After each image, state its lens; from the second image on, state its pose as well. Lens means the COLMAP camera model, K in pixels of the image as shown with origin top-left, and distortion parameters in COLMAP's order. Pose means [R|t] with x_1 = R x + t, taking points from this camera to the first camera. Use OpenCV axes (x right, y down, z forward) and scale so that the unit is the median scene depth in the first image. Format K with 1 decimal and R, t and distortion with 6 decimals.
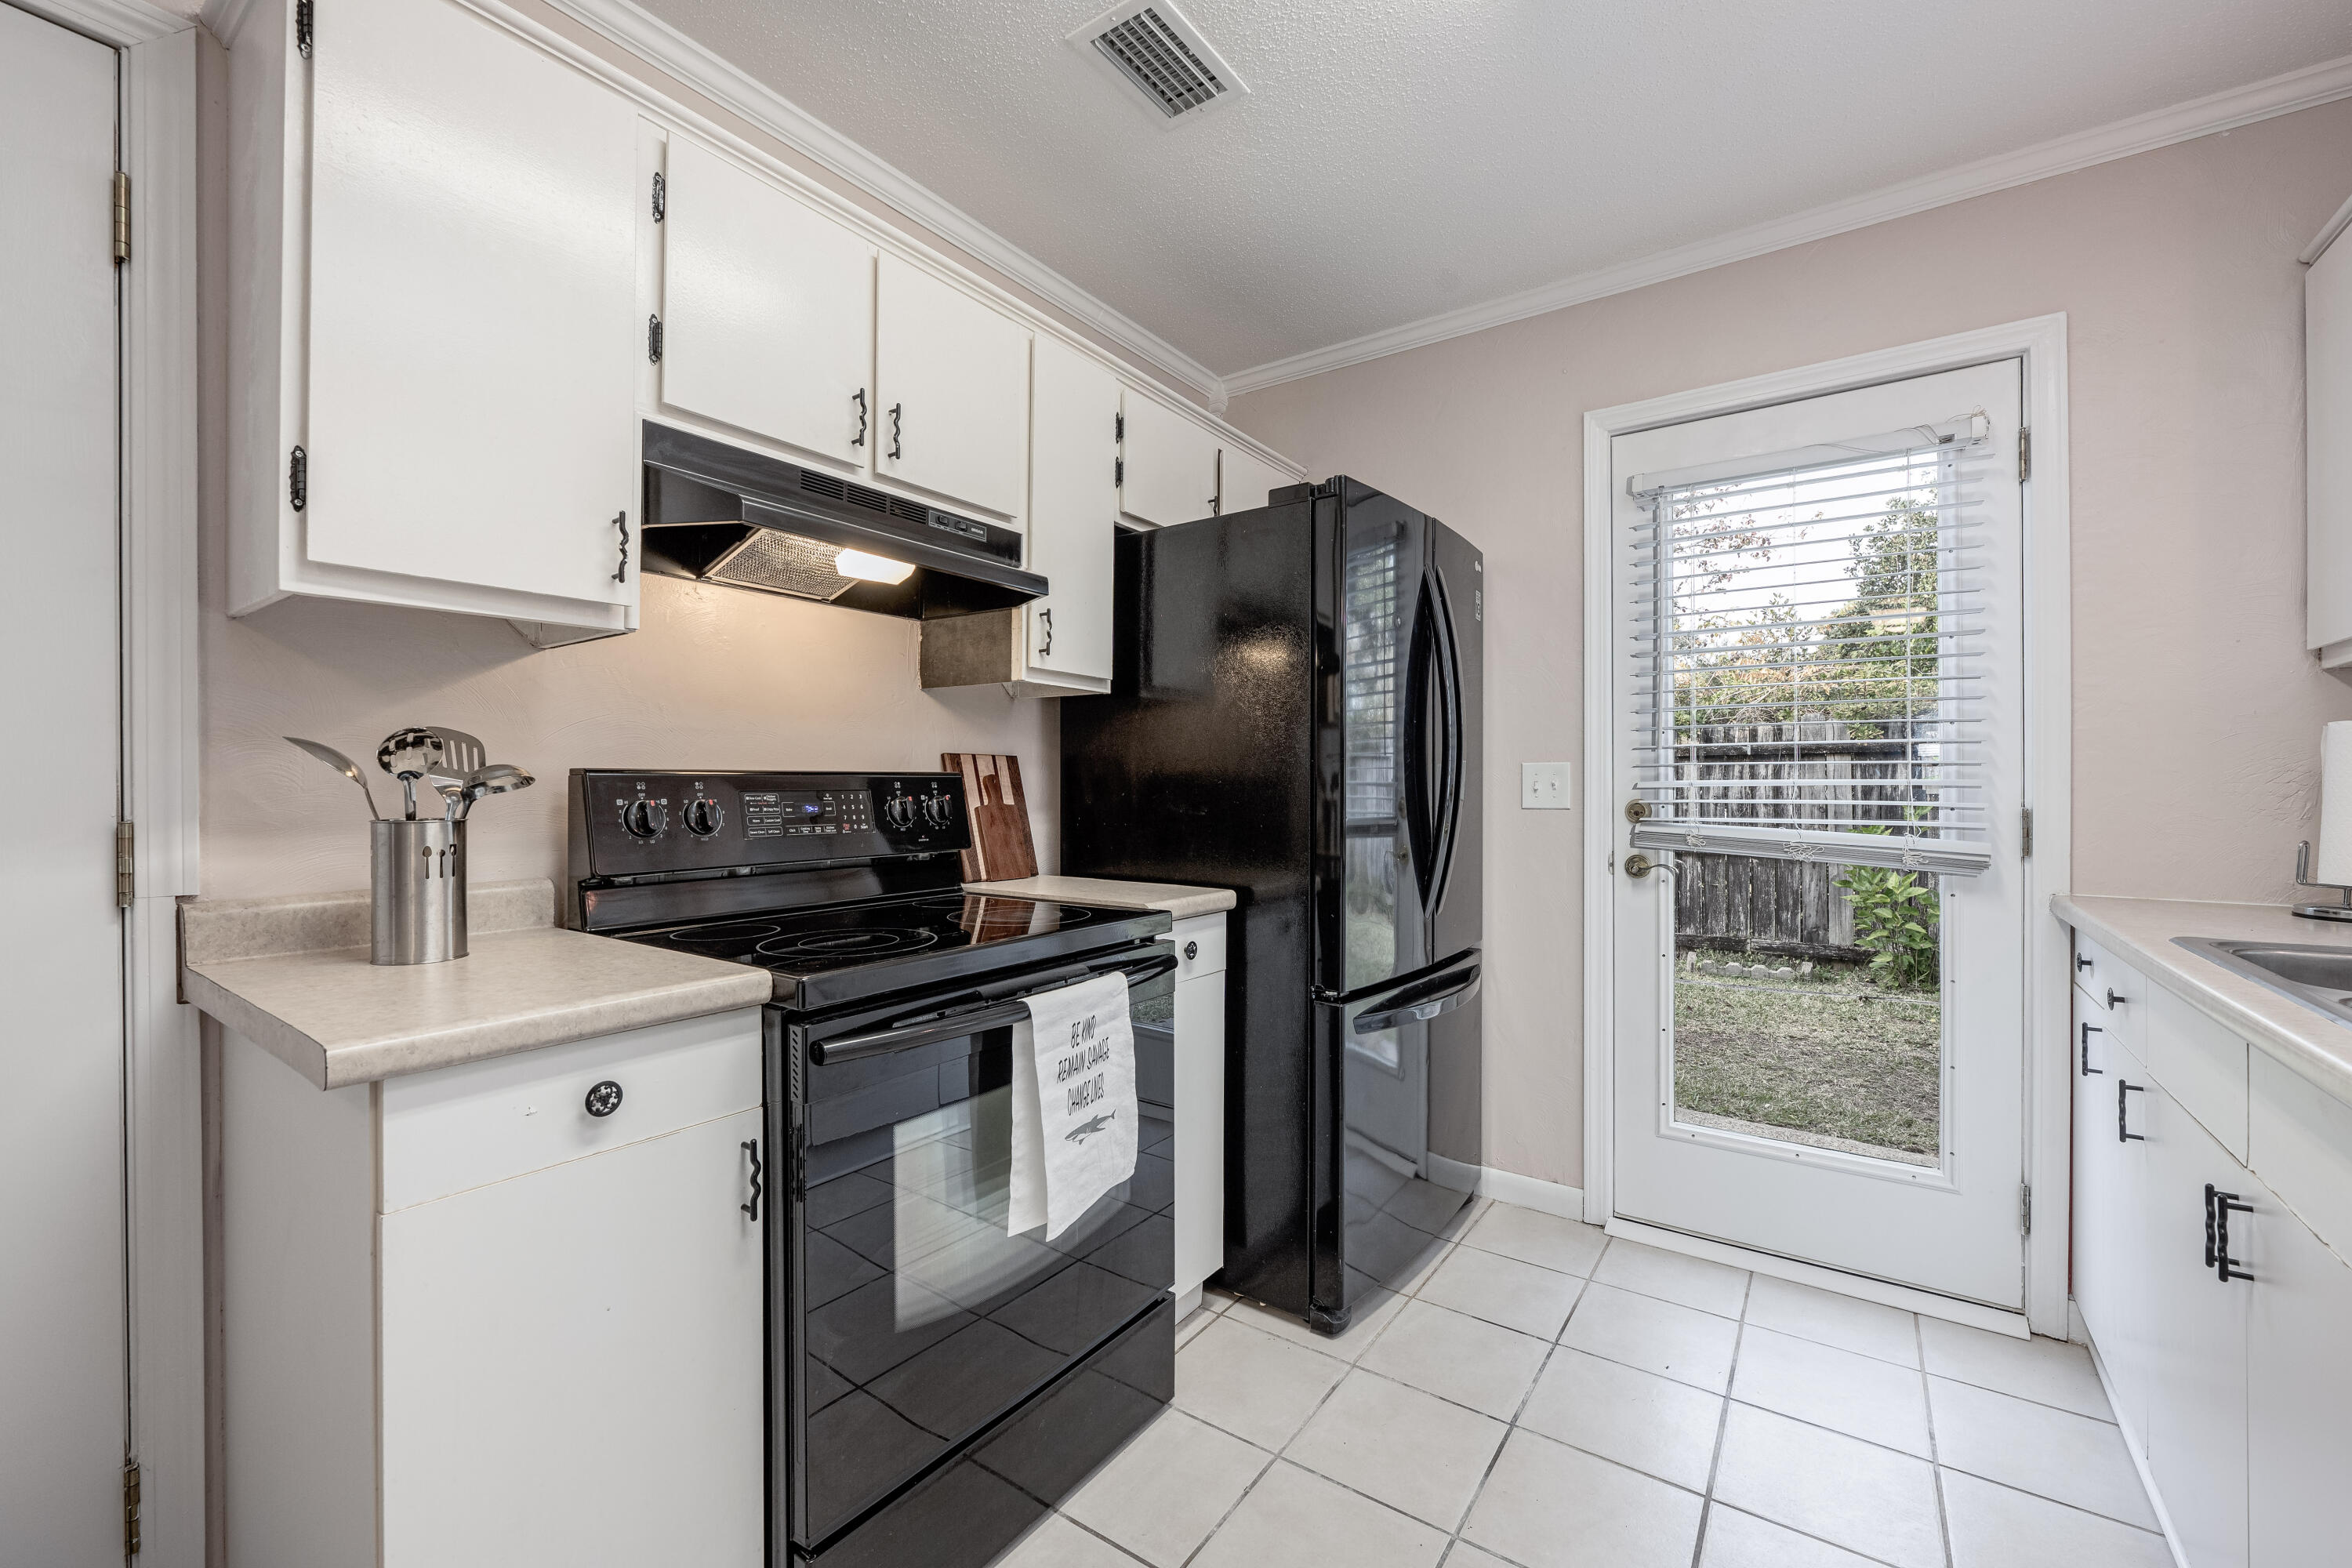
lens RADIAL K [[964.0, 0, 1176.0], [0, 964.0, 784.0], [0, 0, 1]] dist [-0.000584, -0.000089]
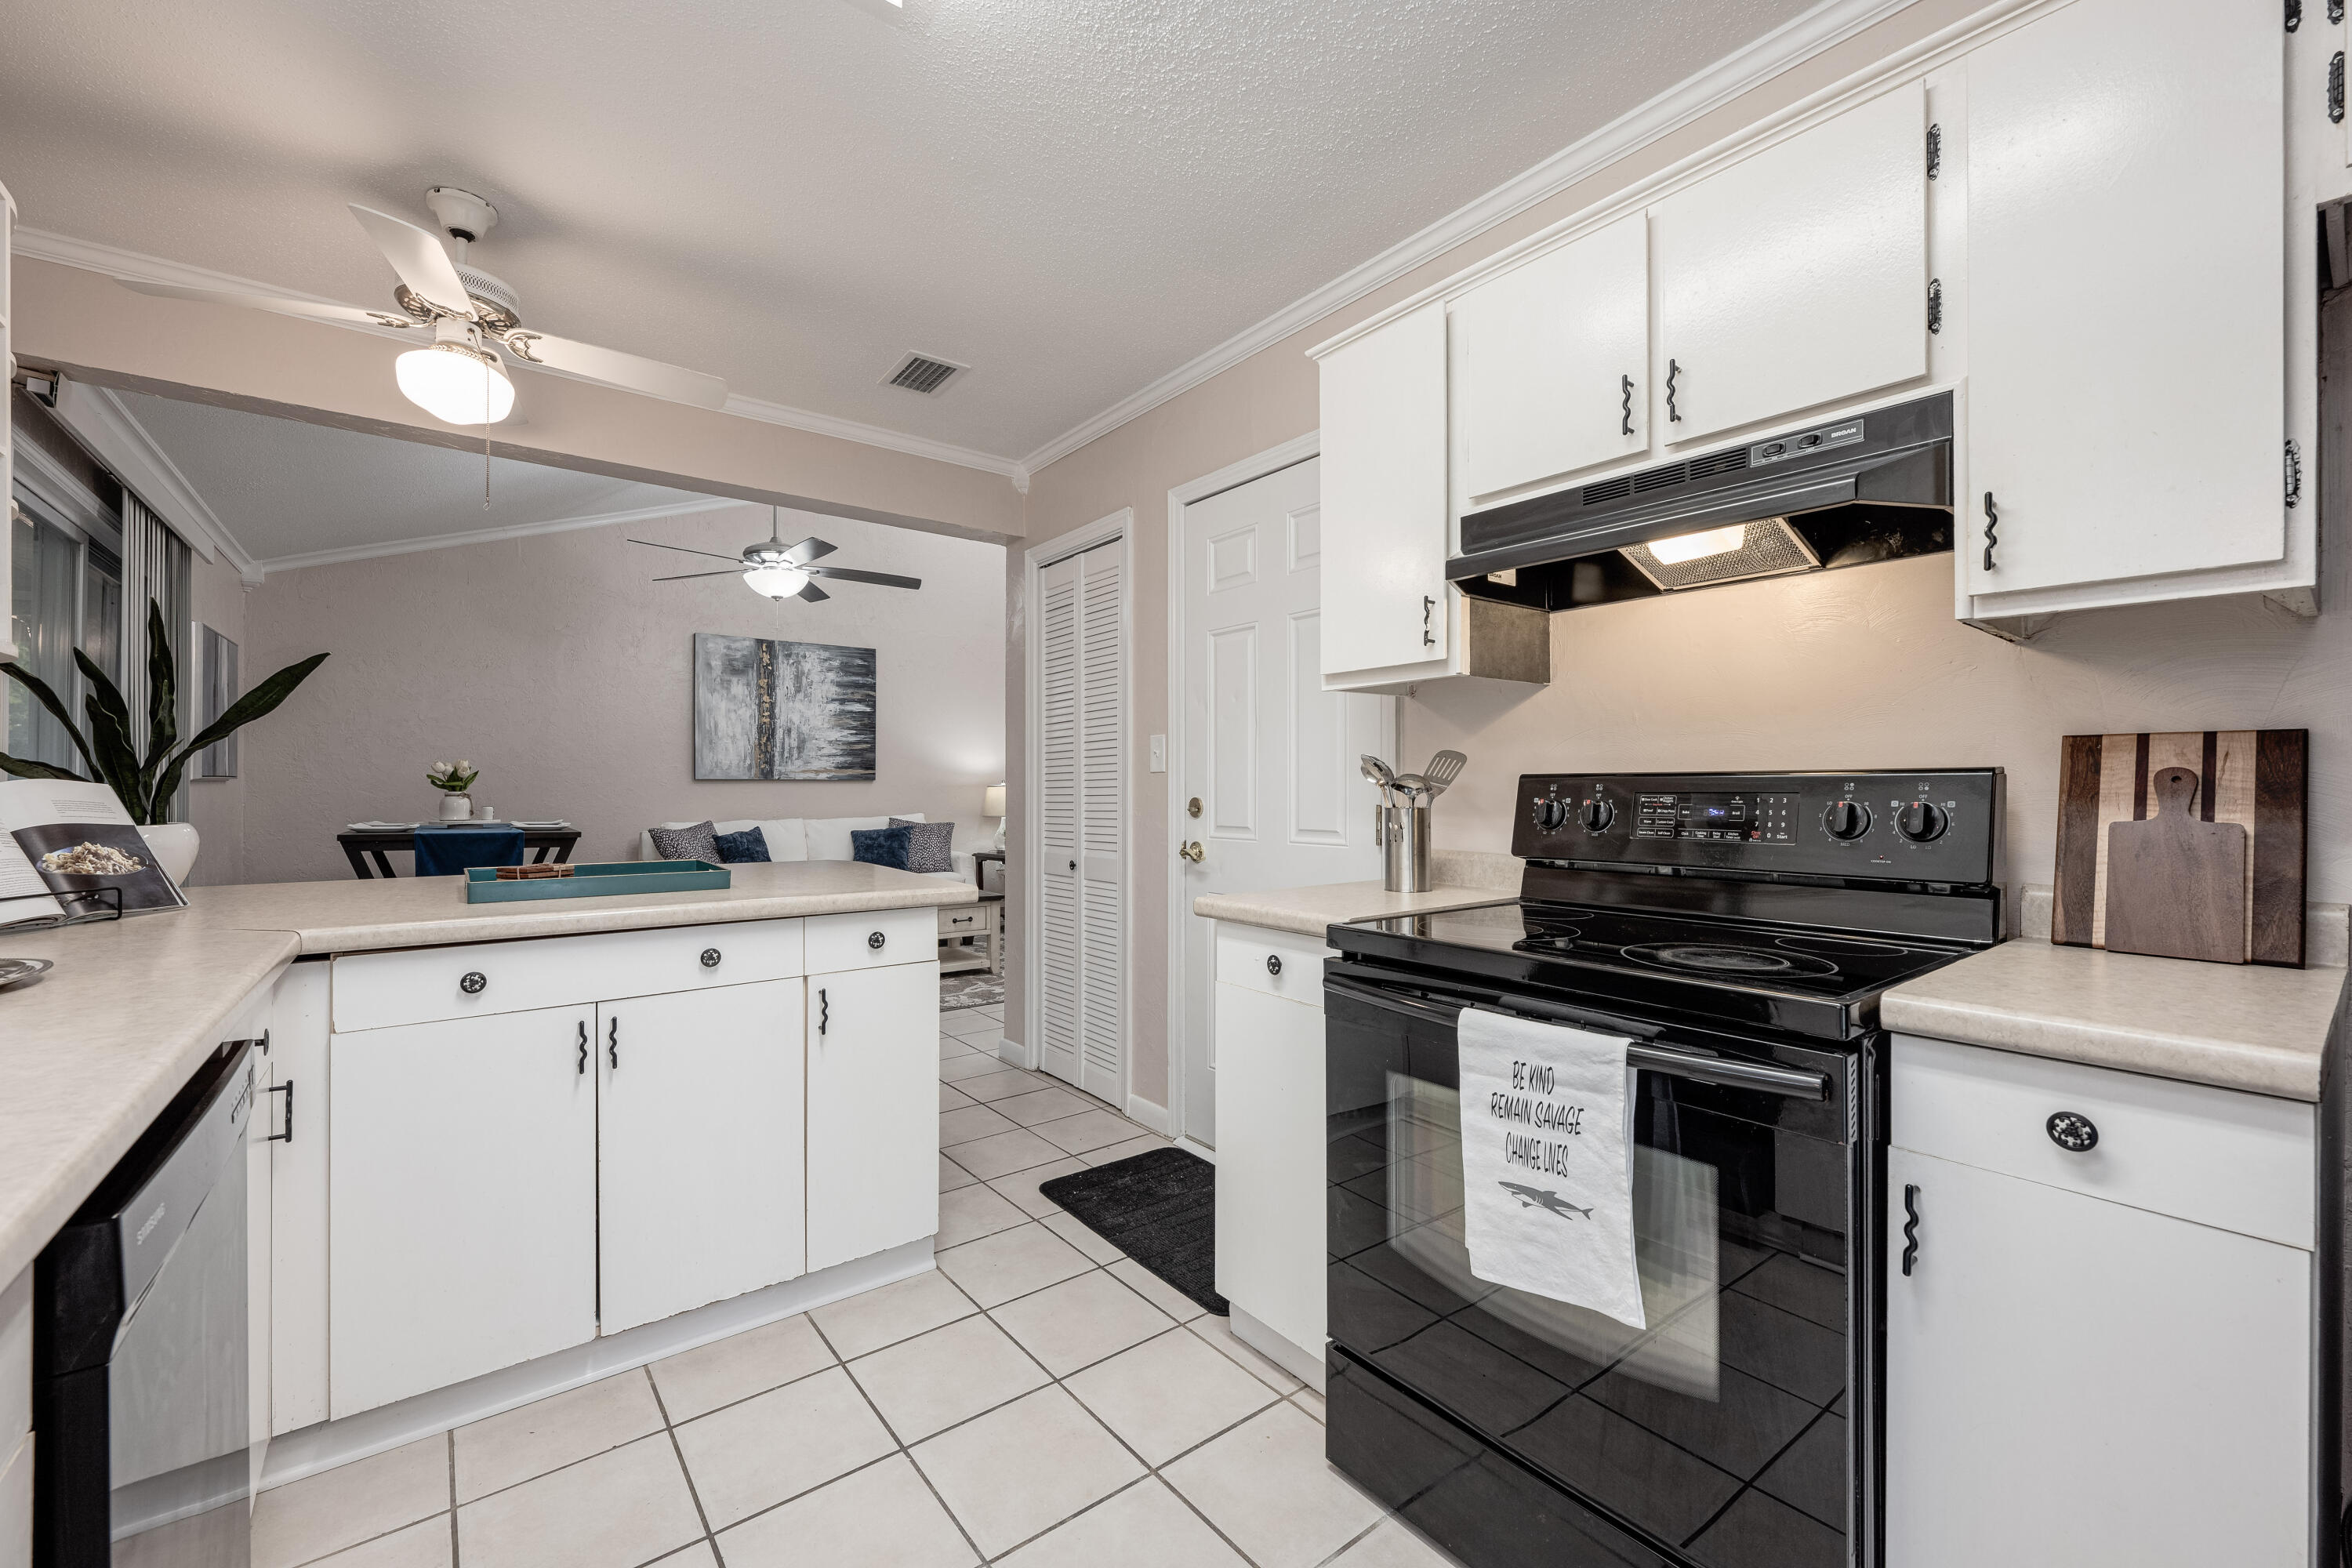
lens RADIAL K [[944.2, 0, 1181.0], [0, 944.2, 782.3], [0, 0, 1]] dist [-0.008121, 0.000082]
pose [[-0.280100, -0.005462, -0.959955, 0.618738], [-0.001841, 0.999985, -0.005153, 0.002150], [0.959969, 0.000324, -0.280106, 0.739496]]
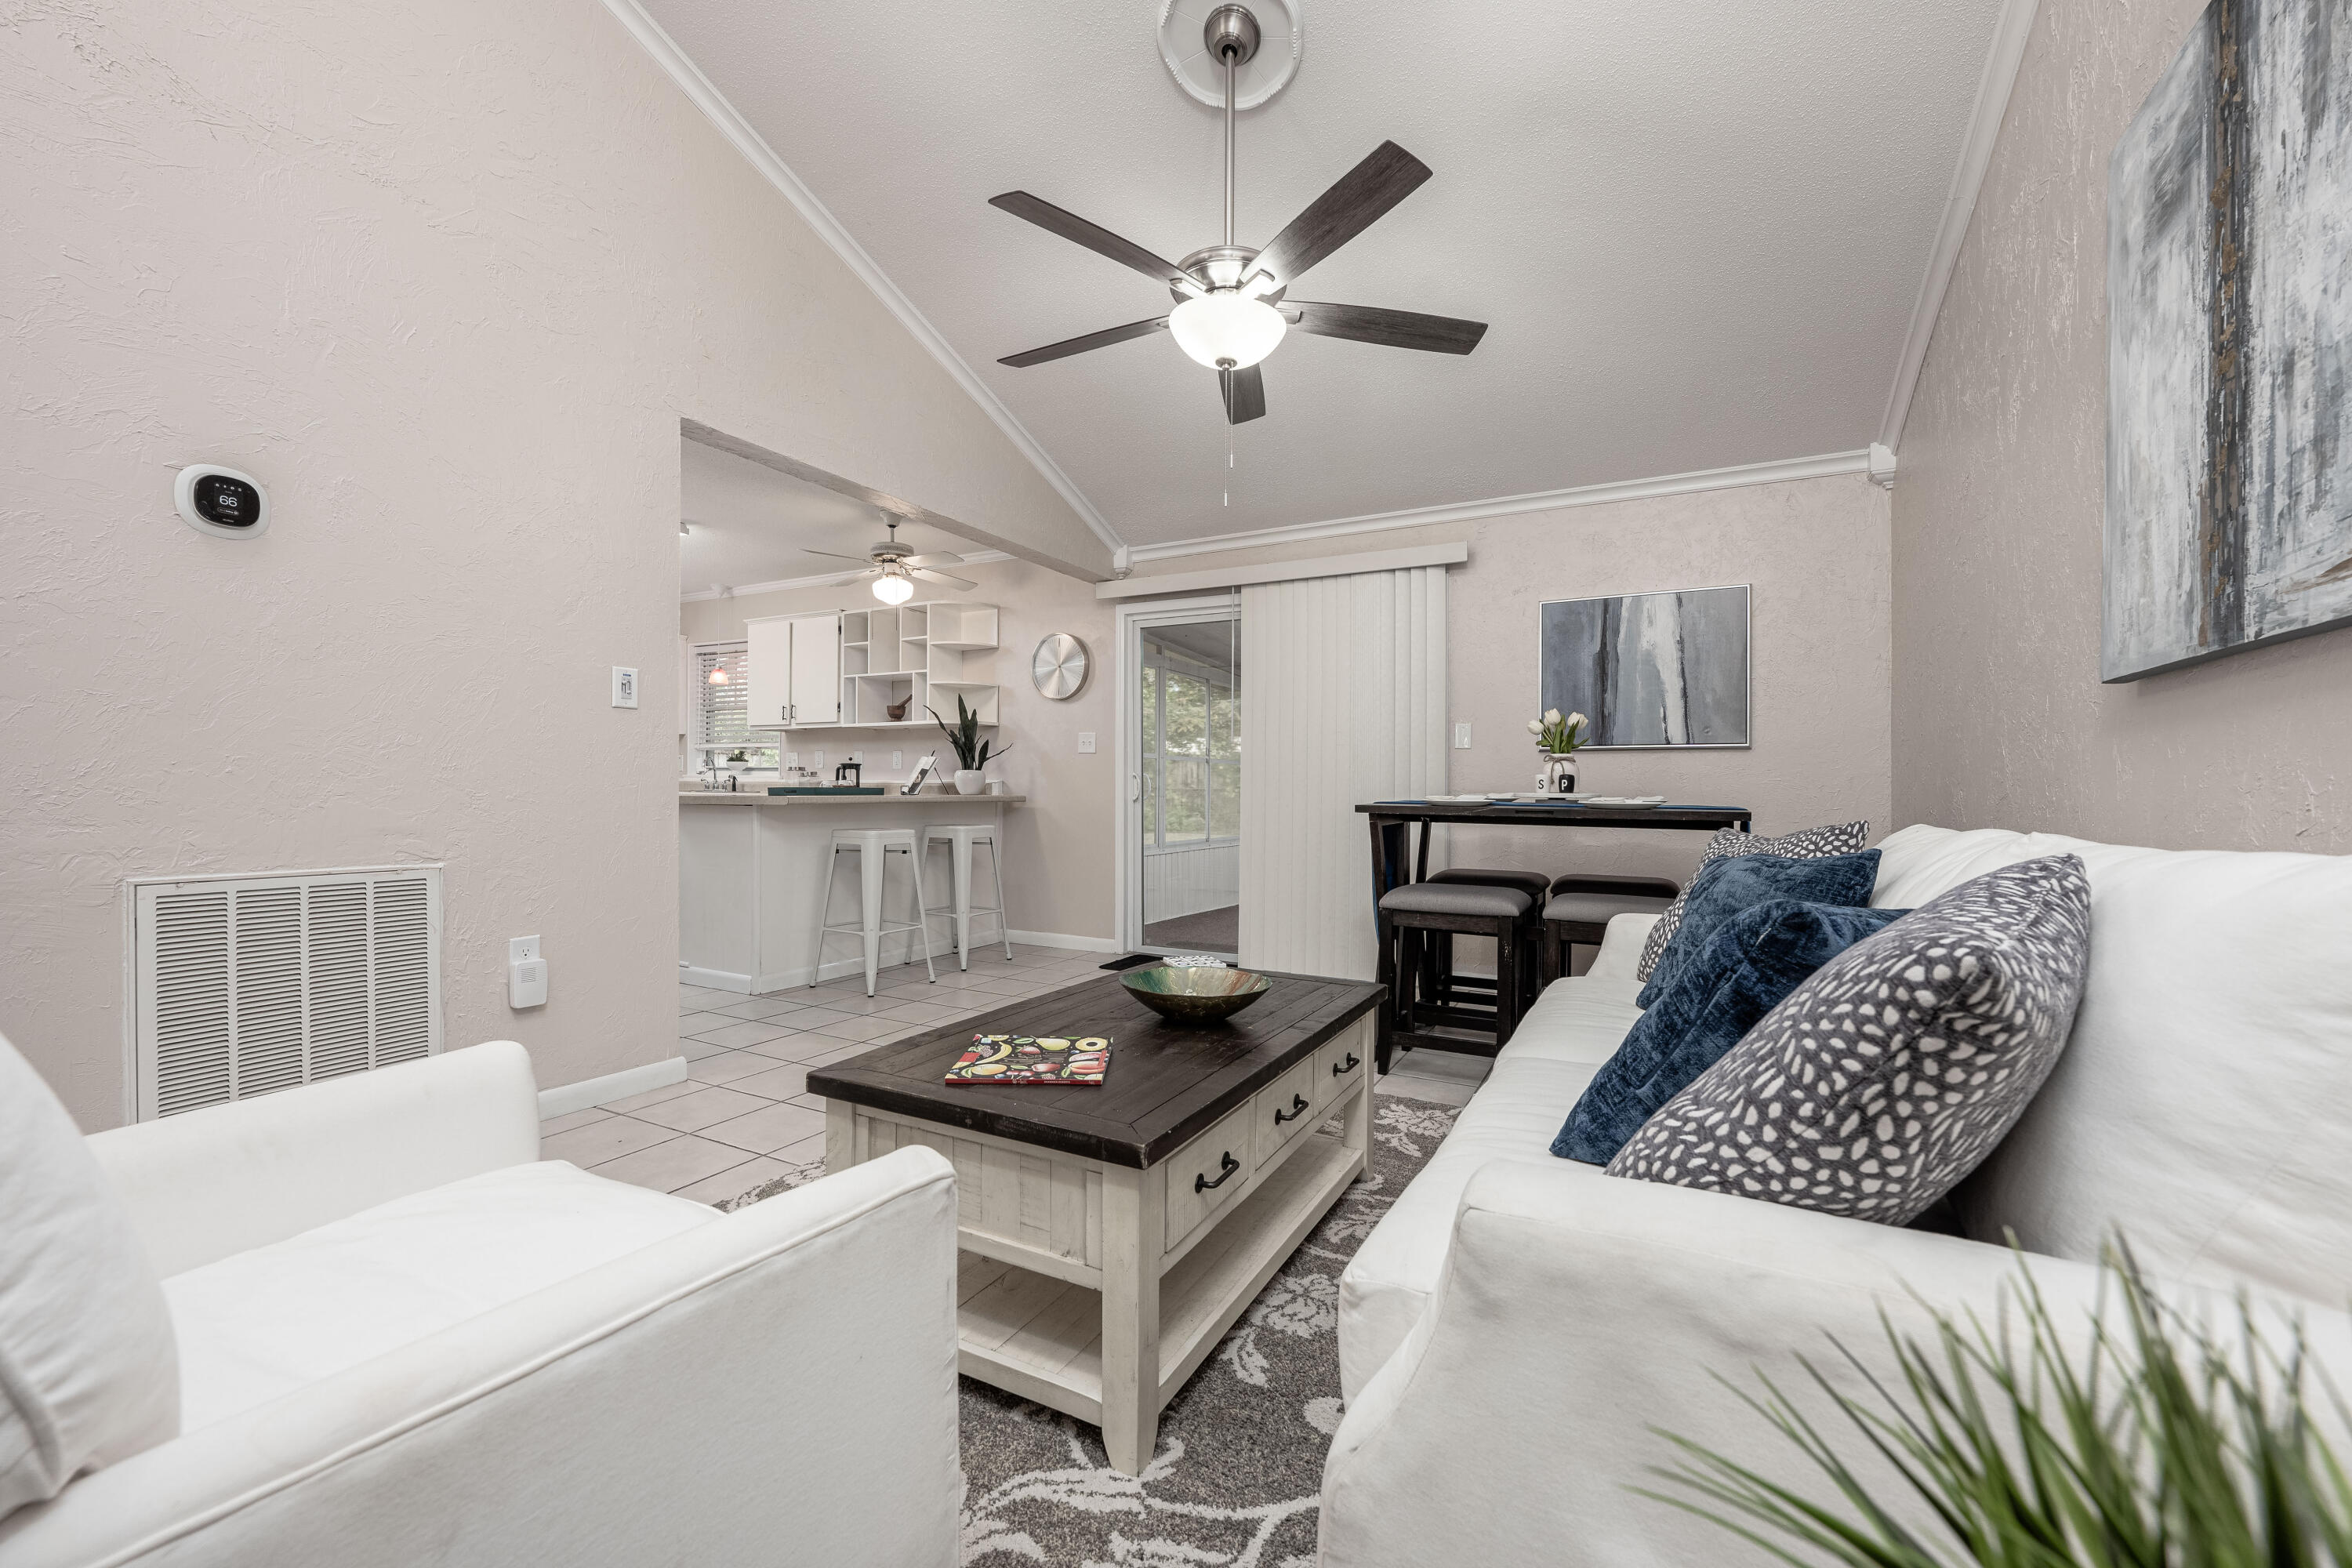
lens RADIAL K [[937.2, 0, 1183.6], [0, 937.2, 795.5], [0, 0, 1]] dist [-0.003015, -0.000505]
pose [[-0.137898, -0.008662, 0.990409, -2.911968], [-0.008369, 0.999936, 0.007580, 0.090008], [-0.990411, -0.007243, -0.137962, -0.831273]]
